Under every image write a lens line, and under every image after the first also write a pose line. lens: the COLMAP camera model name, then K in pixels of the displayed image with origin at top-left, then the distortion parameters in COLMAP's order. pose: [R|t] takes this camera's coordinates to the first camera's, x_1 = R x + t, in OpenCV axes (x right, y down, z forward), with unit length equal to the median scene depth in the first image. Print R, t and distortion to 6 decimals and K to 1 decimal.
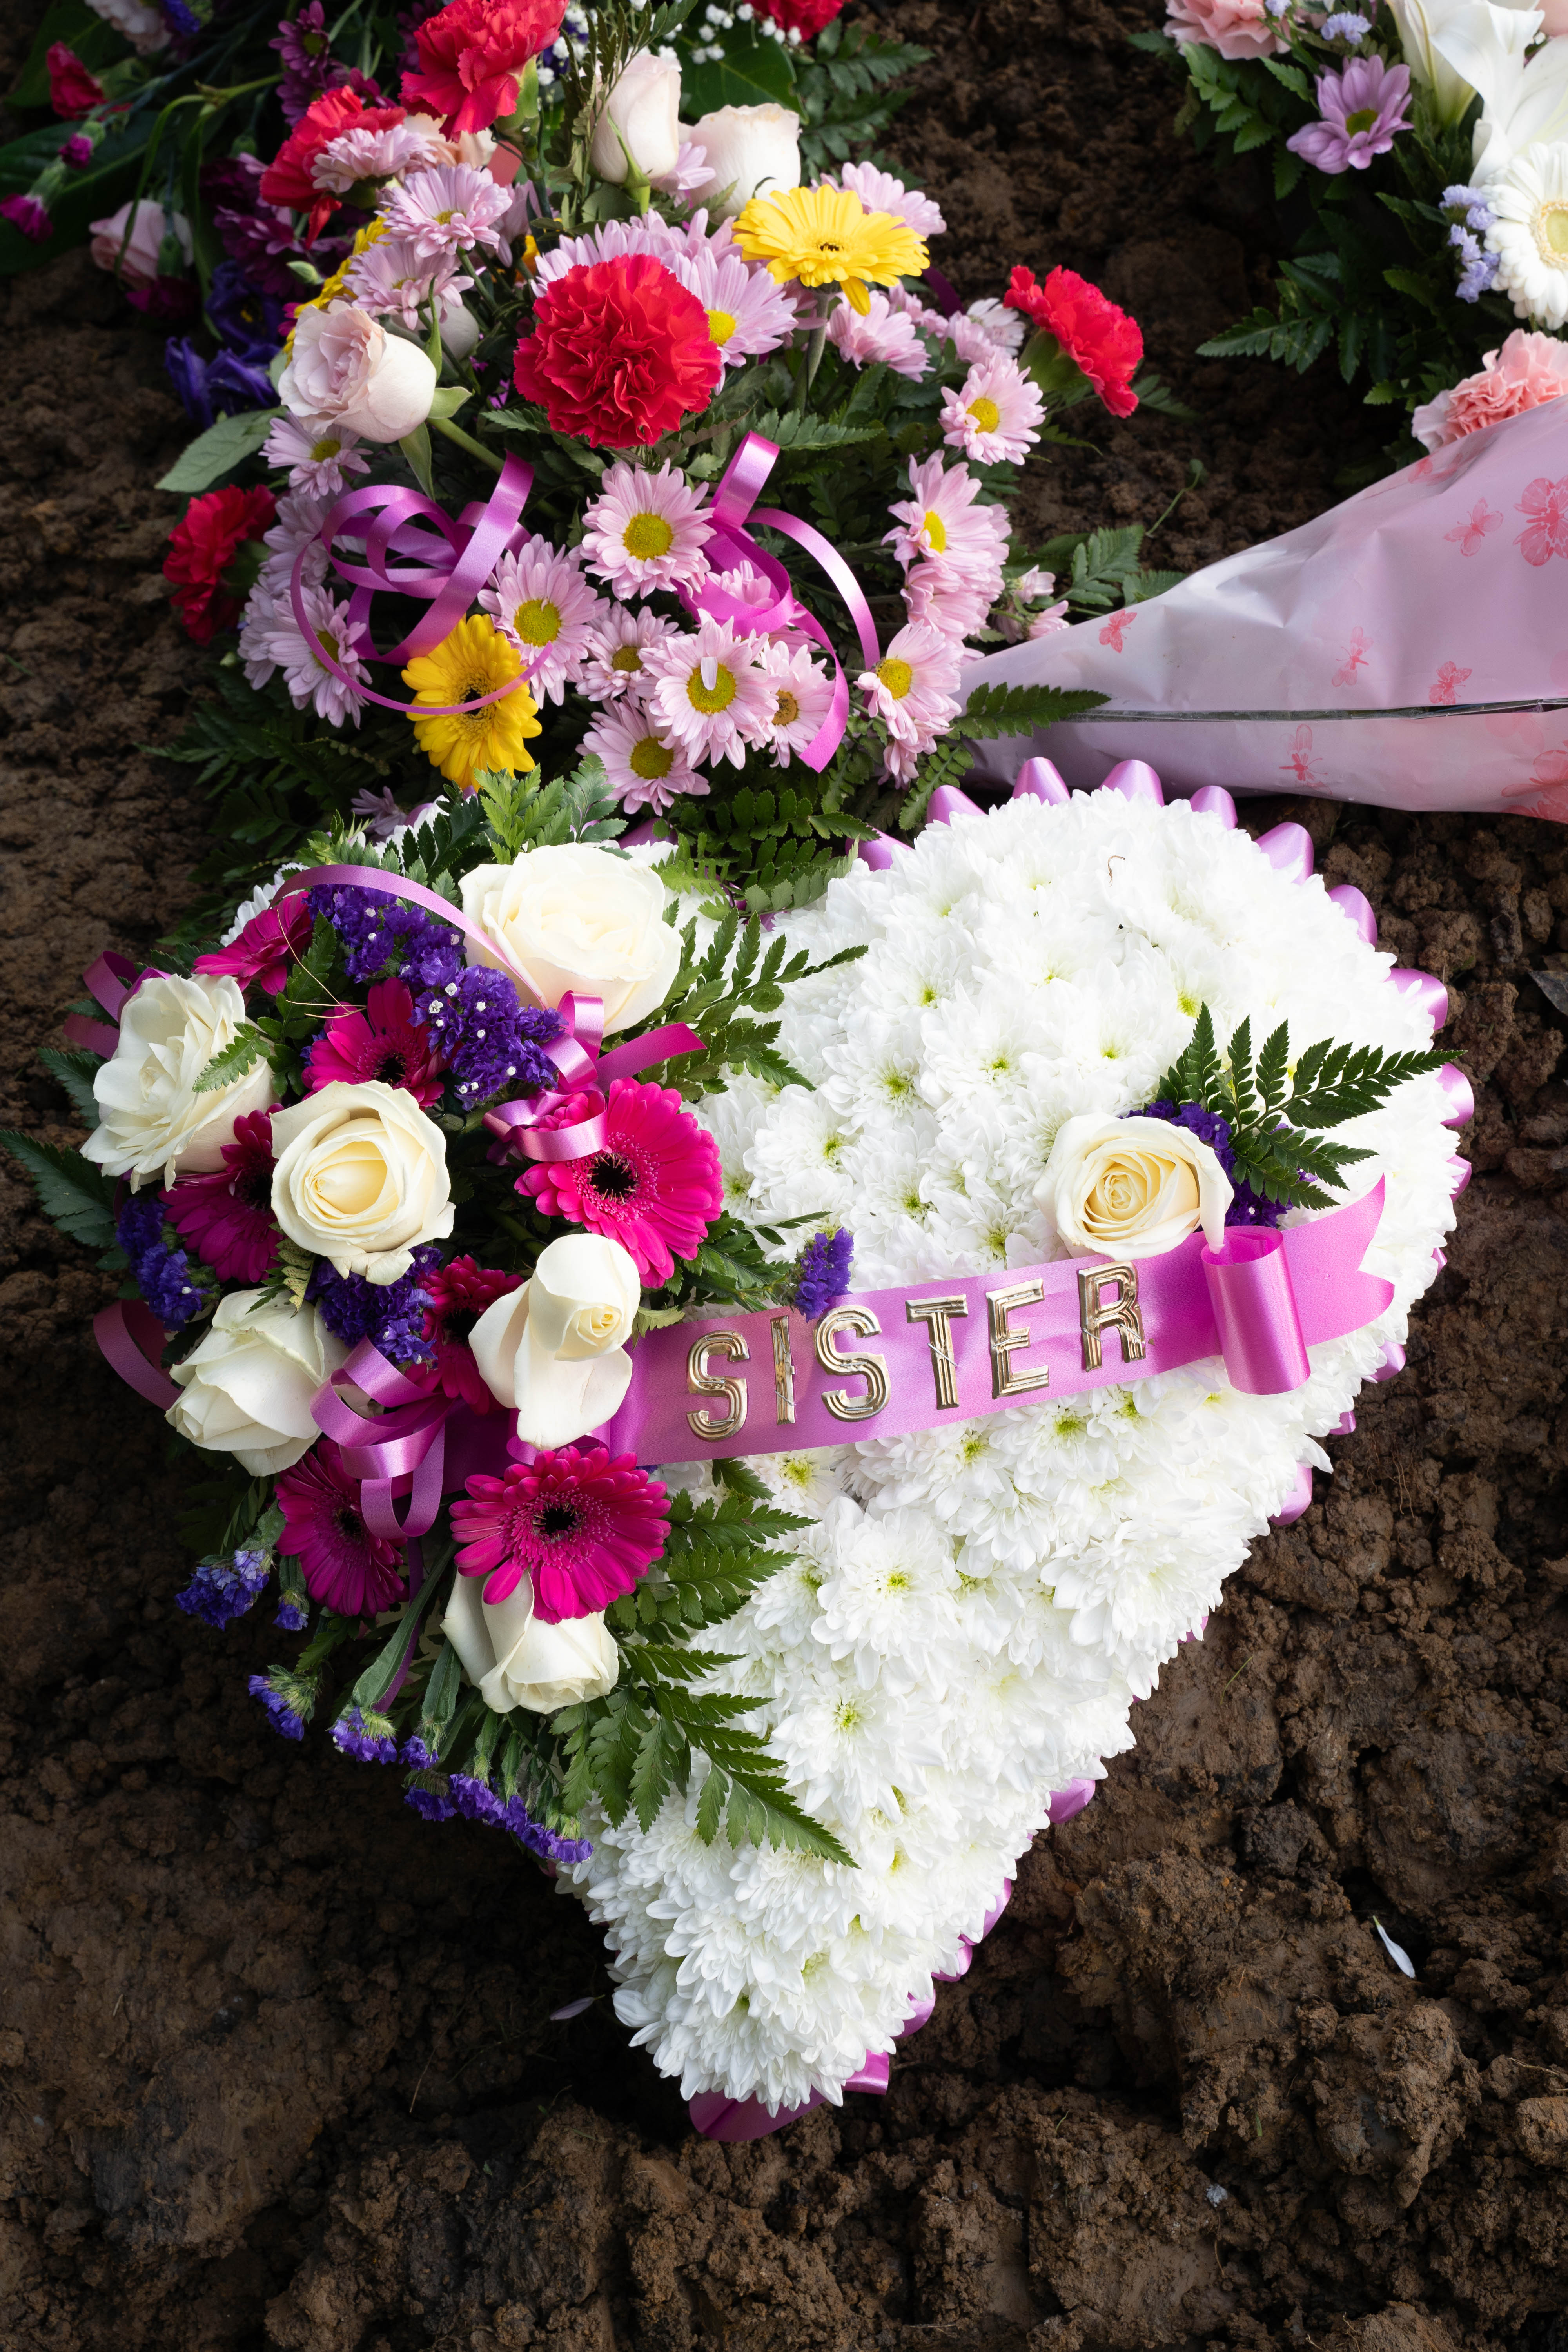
lens RADIAL K [[2982.4, 0, 782.0], [0, 2982.4, 1170.2], [0, 0, 1]] dist [0.021617, 0.205145]
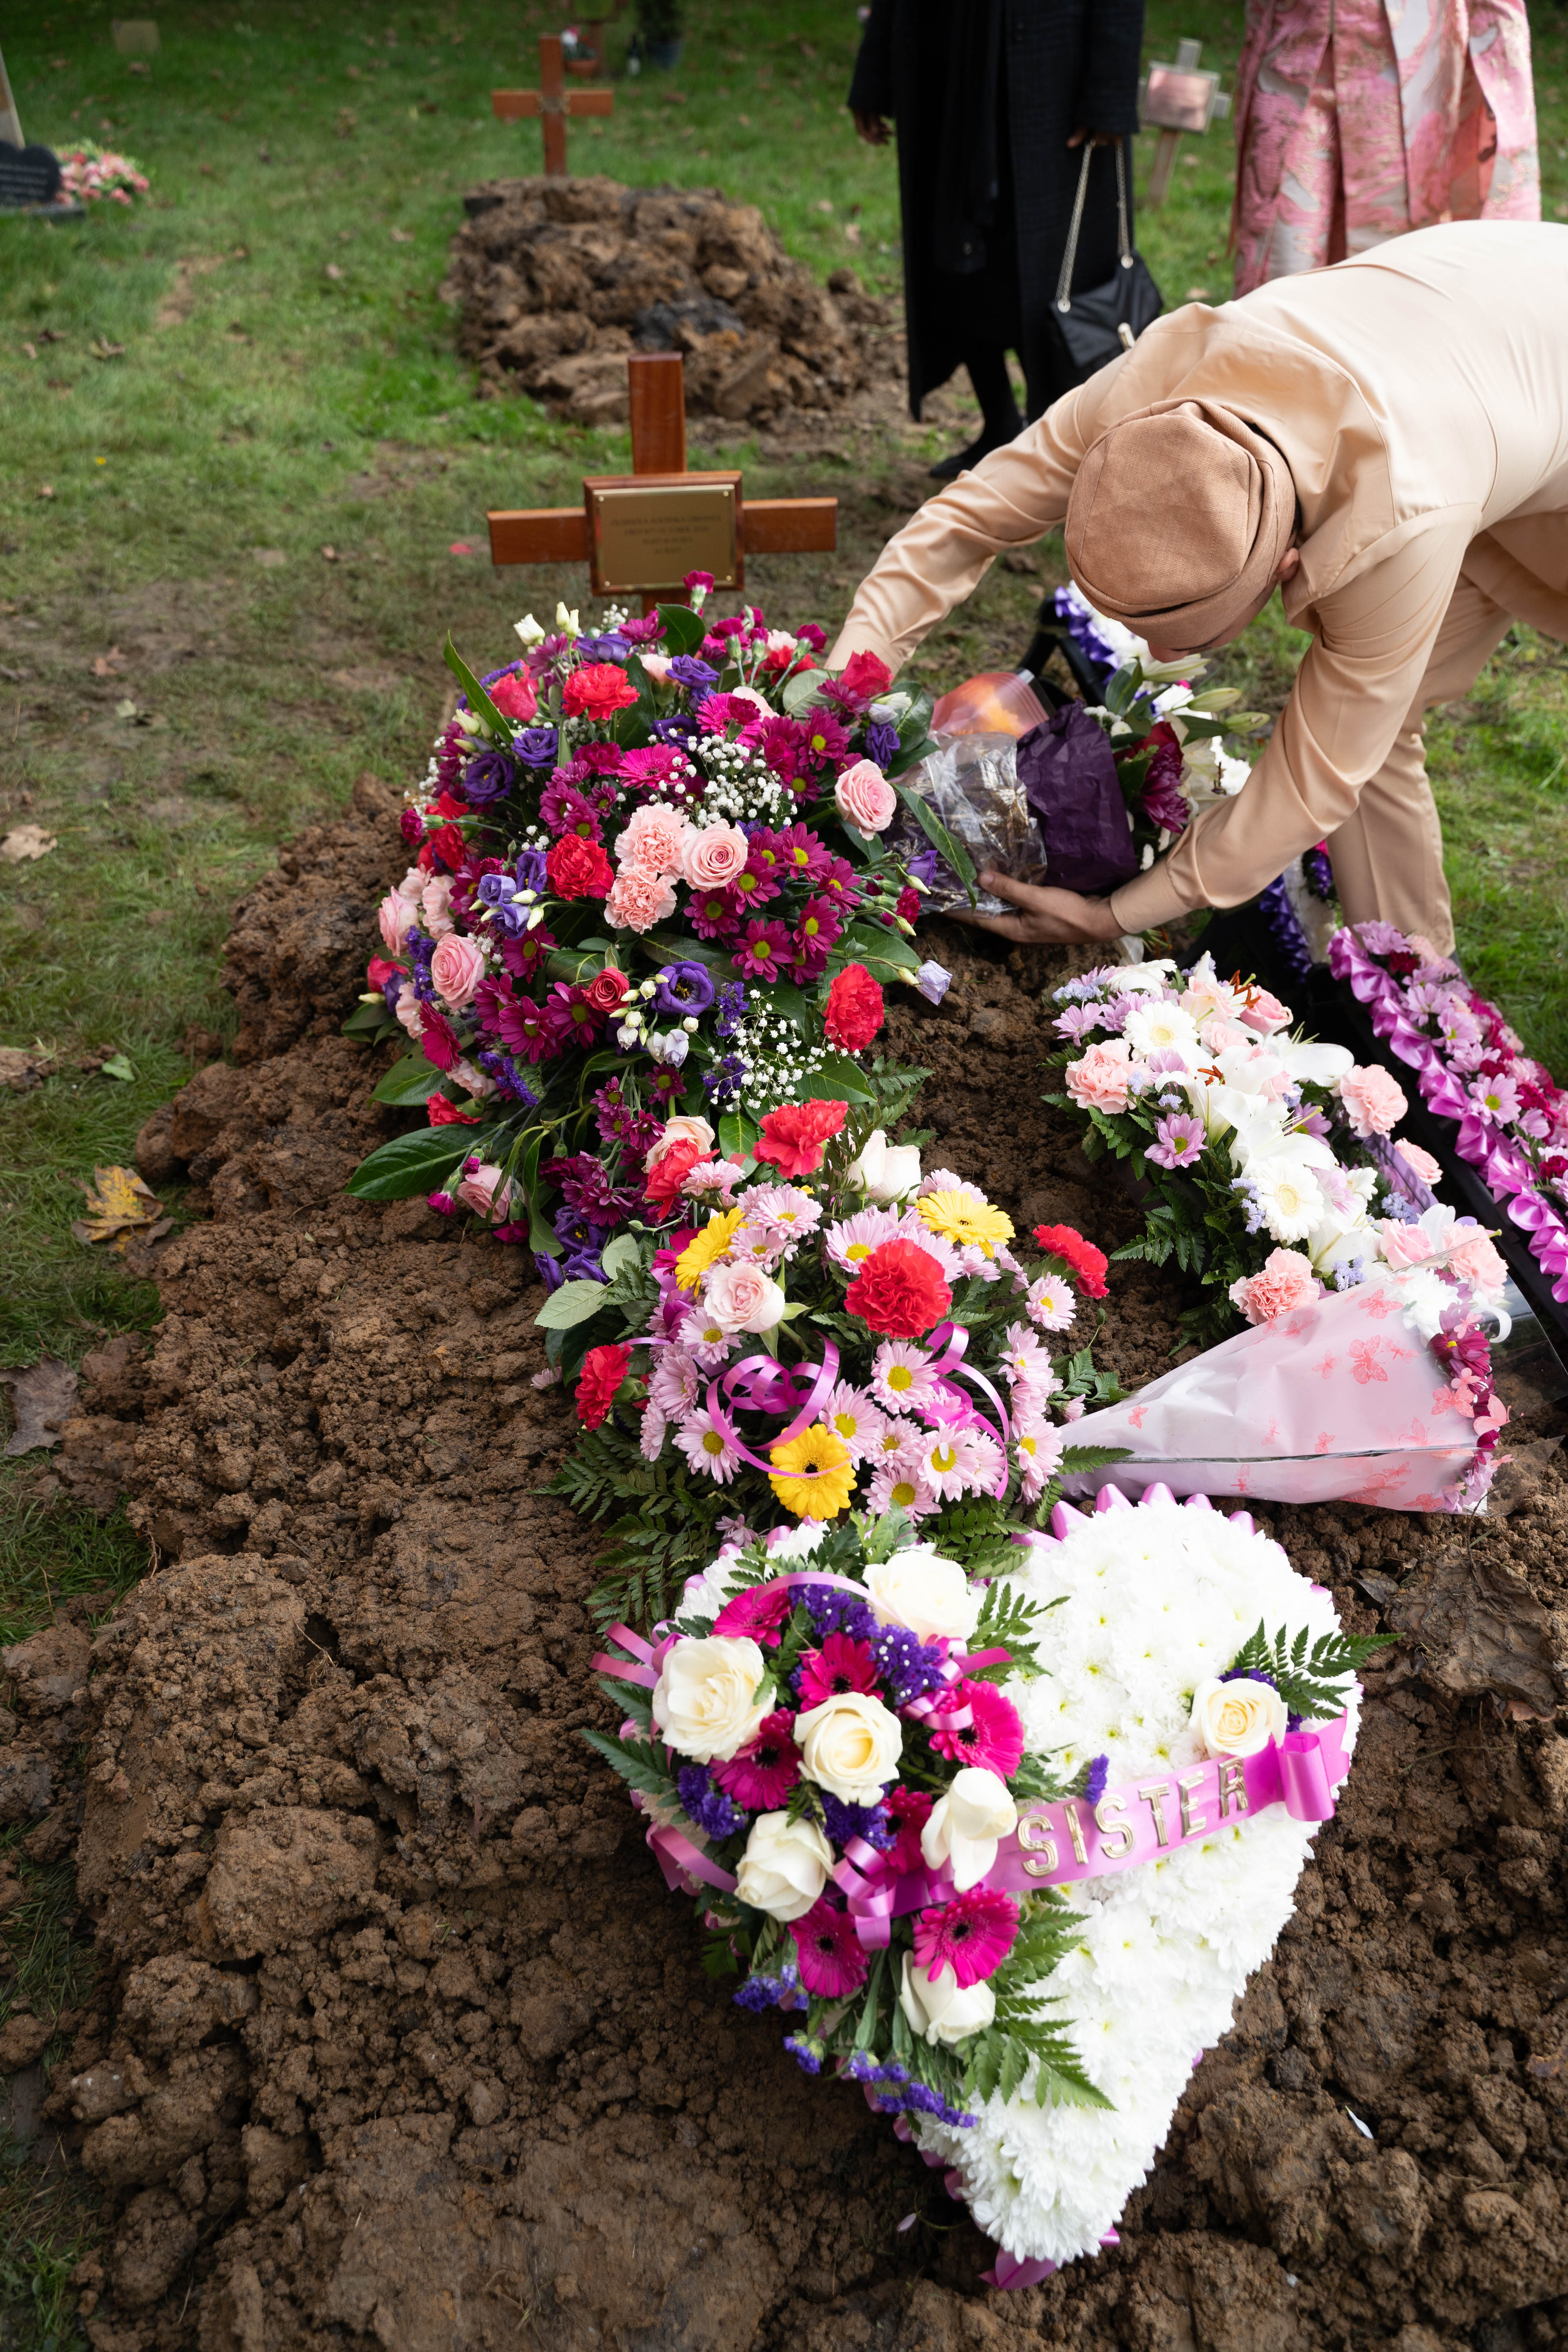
lens RADIAL K [[1907.6, 0, 783.2], [0, 1907.6, 1176.6], [0, 0, 1]] dist [-0.117987, 0.099082]
pose [[0.982401, -0.023091, 0.185349, -0.334855], [0.067618, 0.968989, -0.237673, -0.055358], [-0.174113, 0.246023, 0.953497, -0.158199]]
